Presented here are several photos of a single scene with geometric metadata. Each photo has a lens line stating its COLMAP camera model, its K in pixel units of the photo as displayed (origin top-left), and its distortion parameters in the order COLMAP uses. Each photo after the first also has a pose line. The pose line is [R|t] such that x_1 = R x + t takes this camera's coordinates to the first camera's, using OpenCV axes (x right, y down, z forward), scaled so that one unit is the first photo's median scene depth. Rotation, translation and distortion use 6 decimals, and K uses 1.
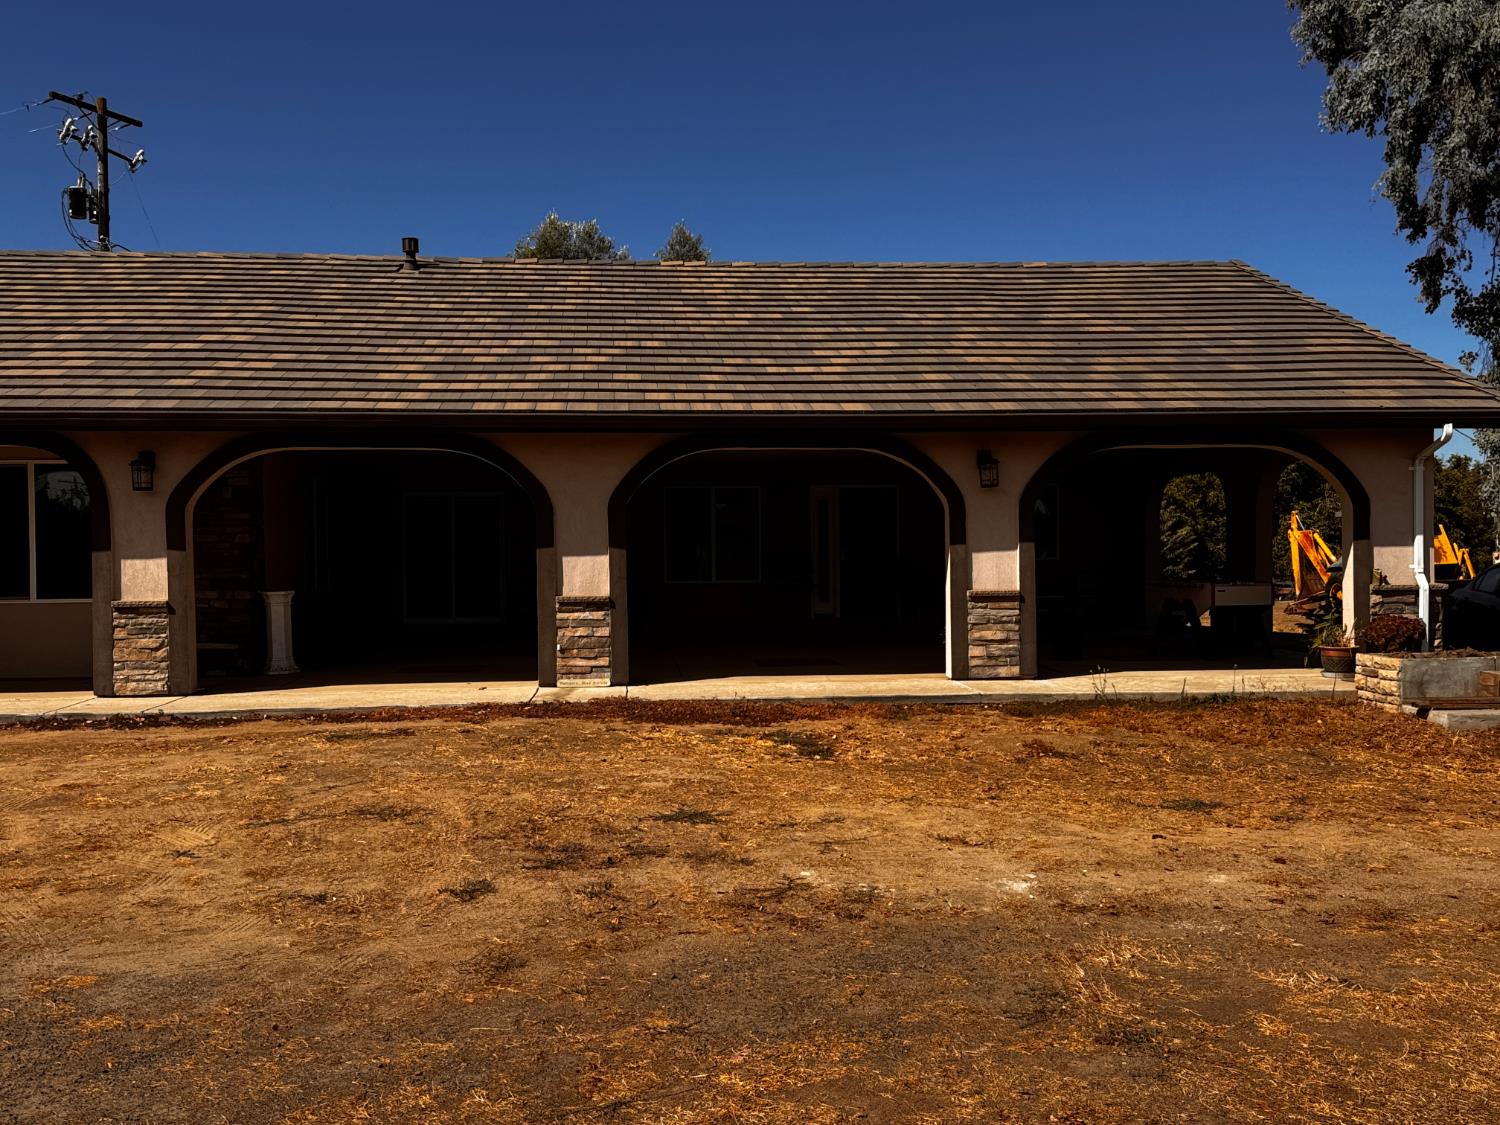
lens RADIAL K [[1435.0, 0, 749.9], [0, 1435.0, 549.3], [0, 0, 1]] dist [0.038543, 0.000000]
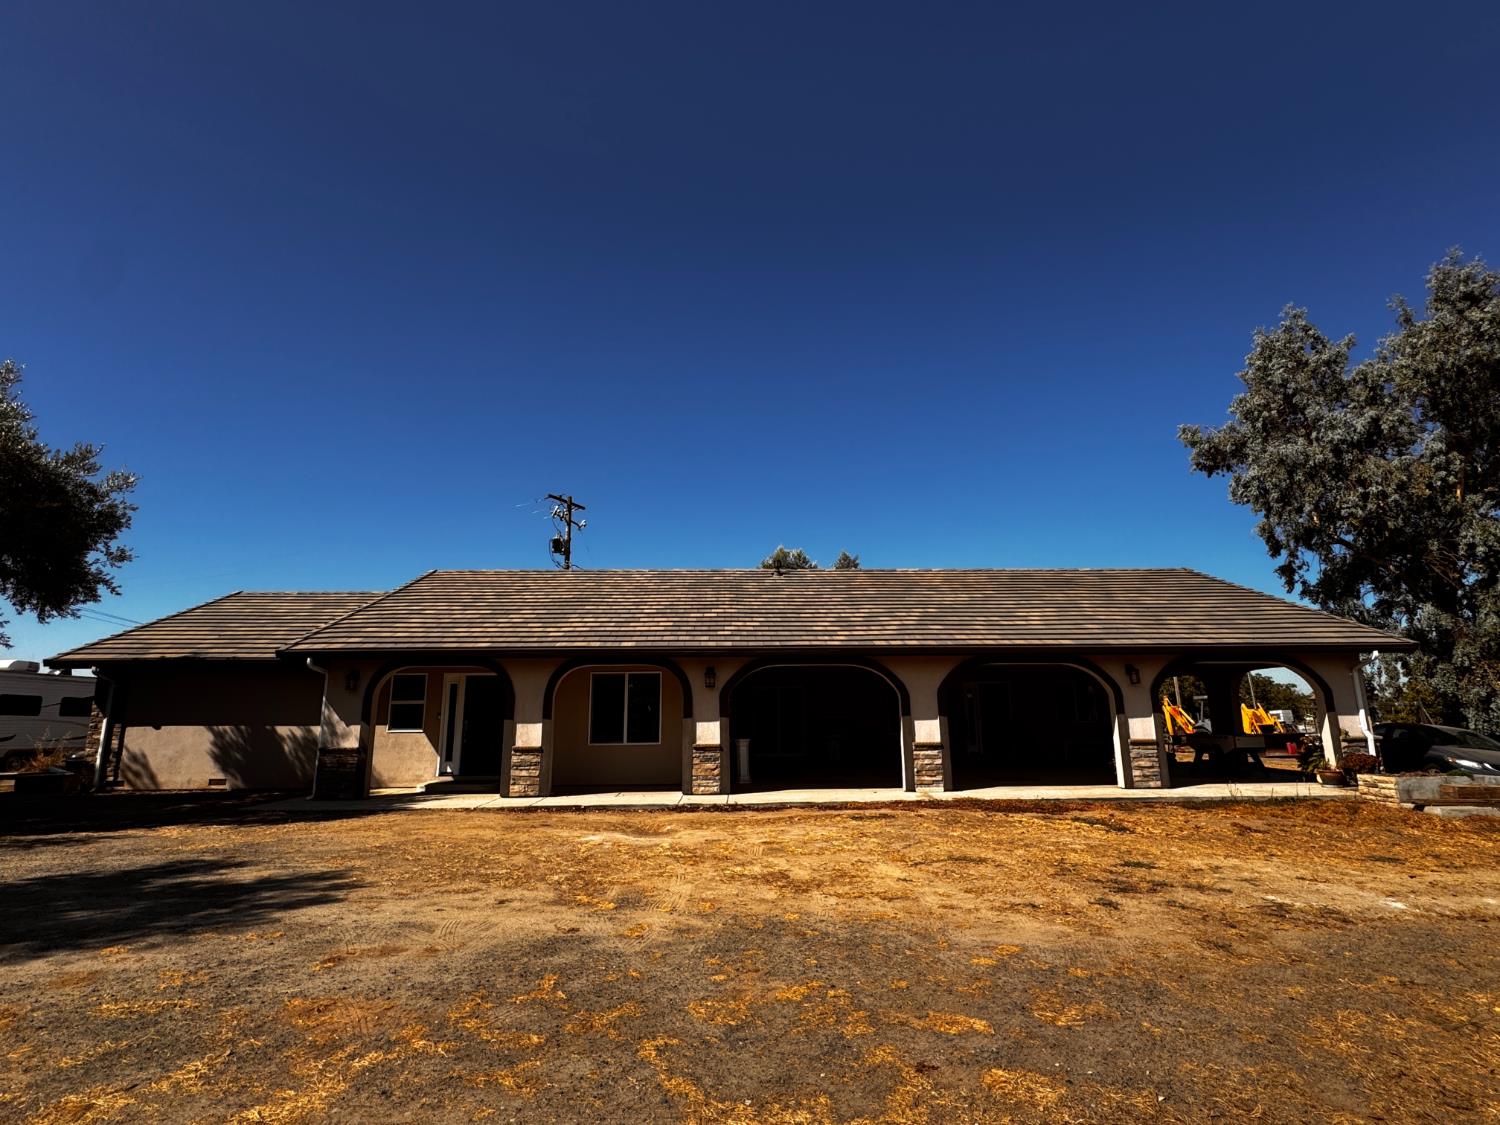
lens RADIAL K [[743.3, 0, 749.7], [0, 743.3, 557.9], [0, 0, 1]] dist [-0.004316, 0.002607]
pose [[0.998663, -0.010383, -0.050647, -0.294176], [-0.000505, 0.977617, -0.210392, 0.000912], [0.051698, 0.210136, 0.976304, -0.030784]]
